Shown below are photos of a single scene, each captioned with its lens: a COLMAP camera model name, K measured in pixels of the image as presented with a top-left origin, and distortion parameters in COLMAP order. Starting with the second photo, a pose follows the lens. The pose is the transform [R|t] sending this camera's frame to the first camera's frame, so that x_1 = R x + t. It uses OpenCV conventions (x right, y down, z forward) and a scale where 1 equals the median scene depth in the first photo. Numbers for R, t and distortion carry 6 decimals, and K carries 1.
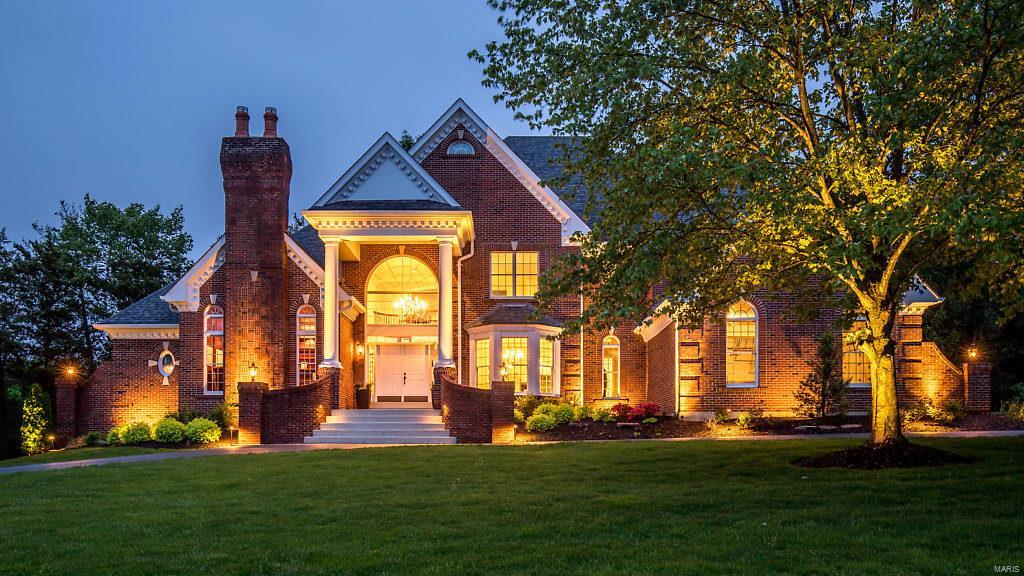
lens RADIAL K [[825.0, 0, 511.9], [0, 825.0, 287.8], [0, 0, 1]] dist [0.012422, 0.005118]
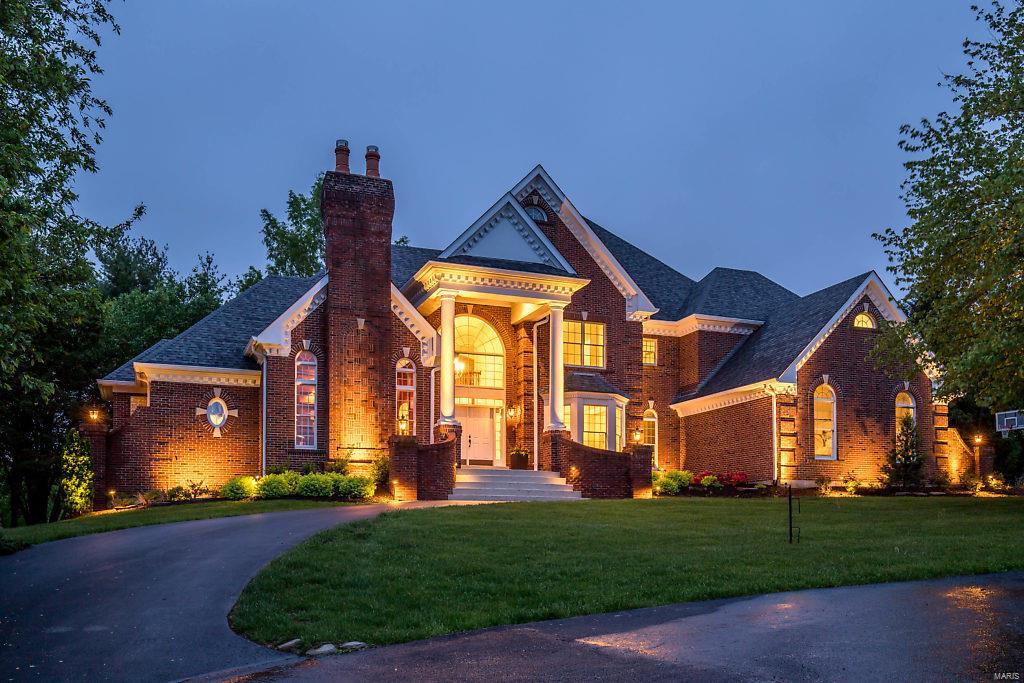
lens RADIAL K [[919.6, 0, 511.9], [0, 919.6, 342.2], [0, 0, 1]] dist [0.037197, -0.010042]
pose [[0.928637, 0.081694, 0.361883, -0.521862], [-0.073016, 0.996621, -0.037615, 0.032995], [-0.363733, 0.008508, 0.931464, -0.032208]]
